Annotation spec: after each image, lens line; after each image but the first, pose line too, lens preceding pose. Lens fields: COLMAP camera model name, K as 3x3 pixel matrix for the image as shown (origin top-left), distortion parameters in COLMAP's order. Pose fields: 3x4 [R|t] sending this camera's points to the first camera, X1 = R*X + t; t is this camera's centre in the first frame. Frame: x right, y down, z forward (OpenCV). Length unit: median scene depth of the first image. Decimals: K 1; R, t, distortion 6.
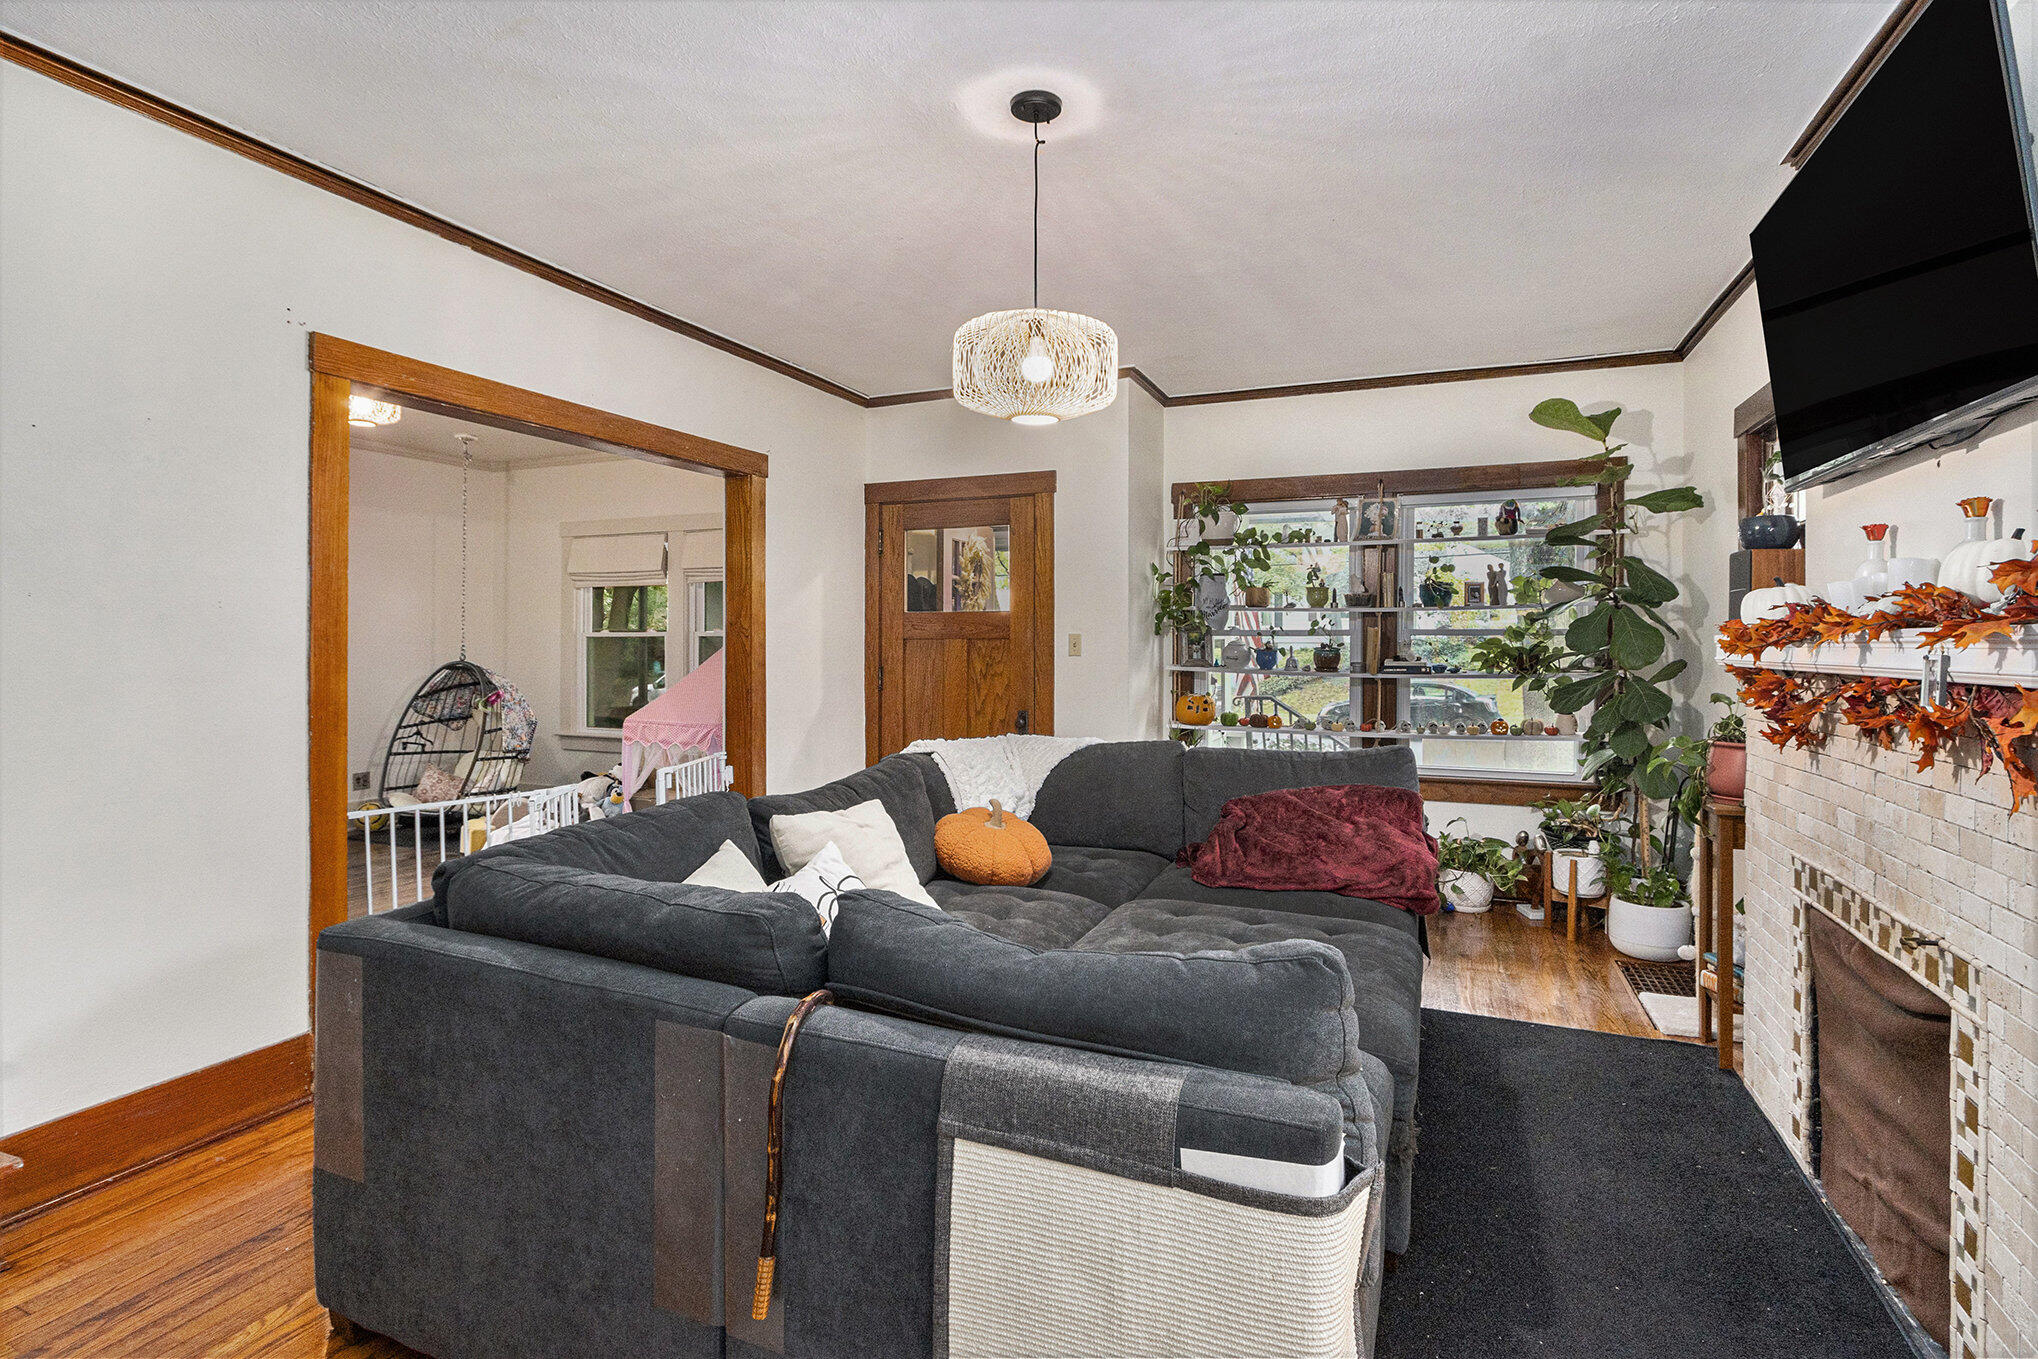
lens RADIAL K [[981.3, 0, 1013.7], [0, 981.3, 640.9], [0, 0, 1]] dist [0.000594, -0.000037]
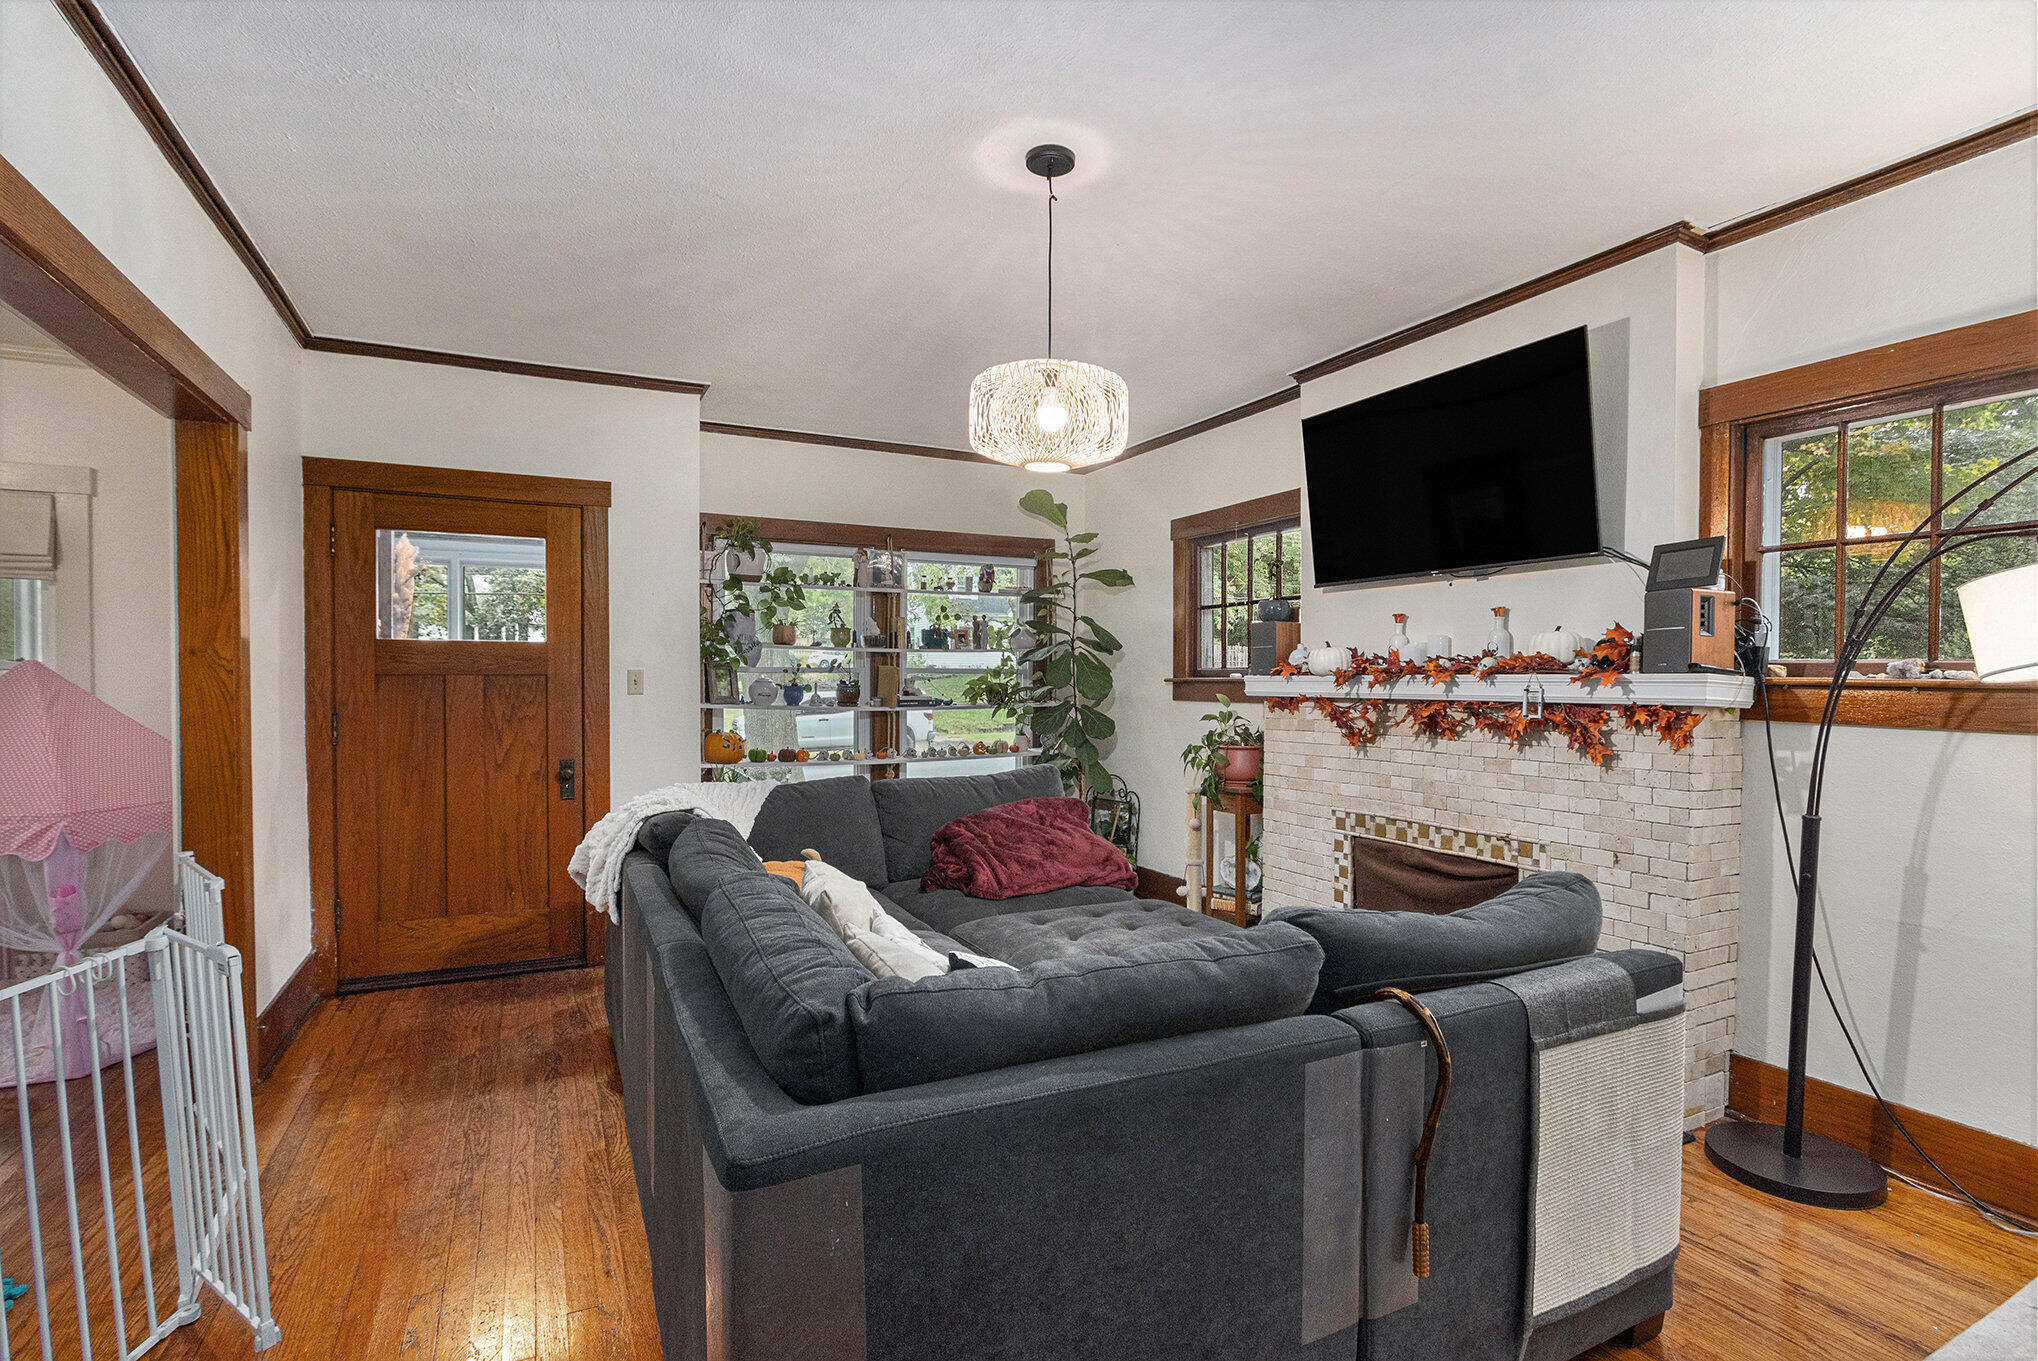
lens RADIAL K [[954.0, 0, 1010.7], [0, 954.0, 698.0], [0, 0, 1]] dist [-0.002726, -0.000239]
pose [[0.660277, -0.016121, 0.750849, -0.361044], [-0.002395, 0.999719, 0.023571, -0.002821], [-0.751018, -0.017362, 0.660053, 0.170204]]
